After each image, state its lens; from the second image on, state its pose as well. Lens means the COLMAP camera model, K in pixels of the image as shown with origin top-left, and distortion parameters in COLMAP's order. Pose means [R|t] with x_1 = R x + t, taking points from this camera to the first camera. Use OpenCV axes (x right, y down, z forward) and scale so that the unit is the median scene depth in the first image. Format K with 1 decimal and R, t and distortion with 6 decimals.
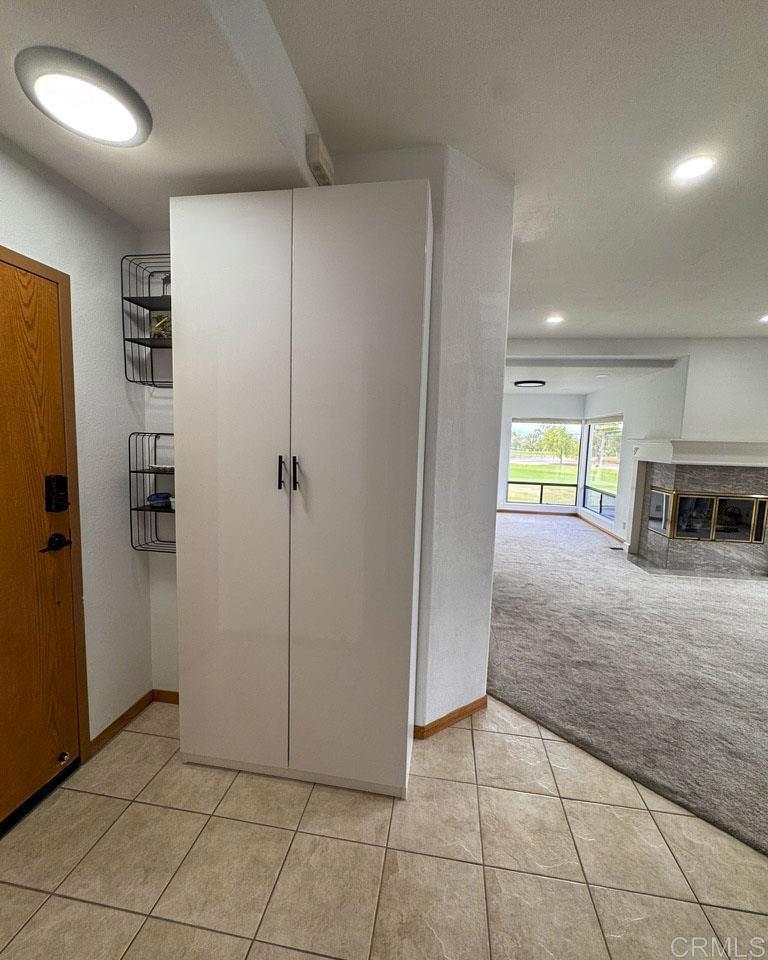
lens RADIAL K [[412.9, 0, 383.2], [0, 412.9, 479.8], [0, 0, 1]] dist [-0.001765, -0.000949]
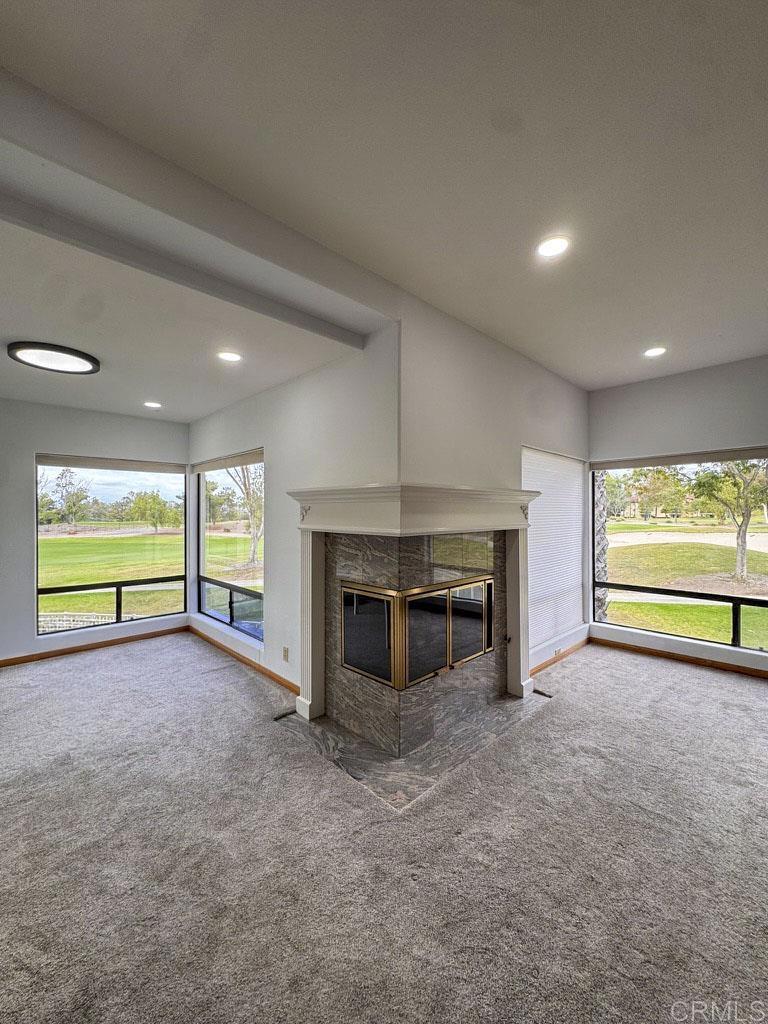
lens RADIAL K [[411.5, 0, 383.2], [0, 411.5, 512.0], [0, 0, 1]] dist [-0.000788, -0.000116]
pose [[0.611295, -0.031943, 0.790758, 0.365993], [0.099202, 0.994397, -0.036520, -0.058743], [-0.785161, 0.100769, 0.611039, 0.828279]]
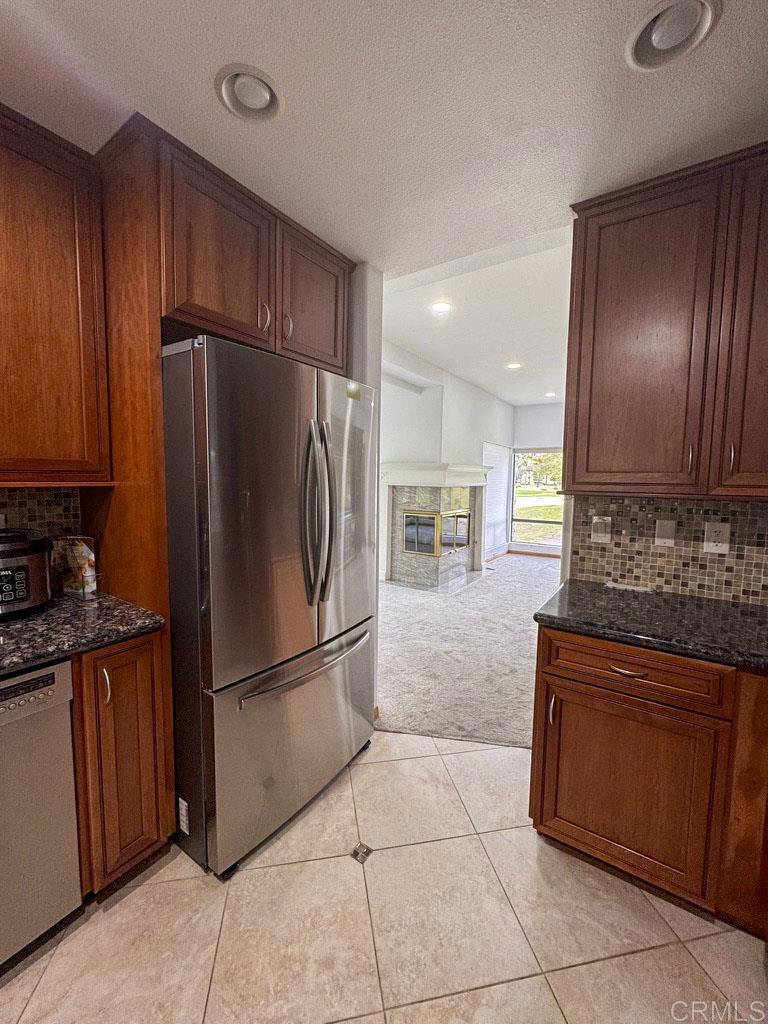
lens RADIAL K [[411.5, 0, 382.3], [0, 411.5, 510.4], [0, 0, 1]] dist [-0.000788, -0.000116]
pose [[0.435904, -0.097090, 0.894741, -0.362720], [0.087028, 0.994052, 0.065467, -0.070819], [-0.895776, 0.049330, 0.441761, 0.774821]]
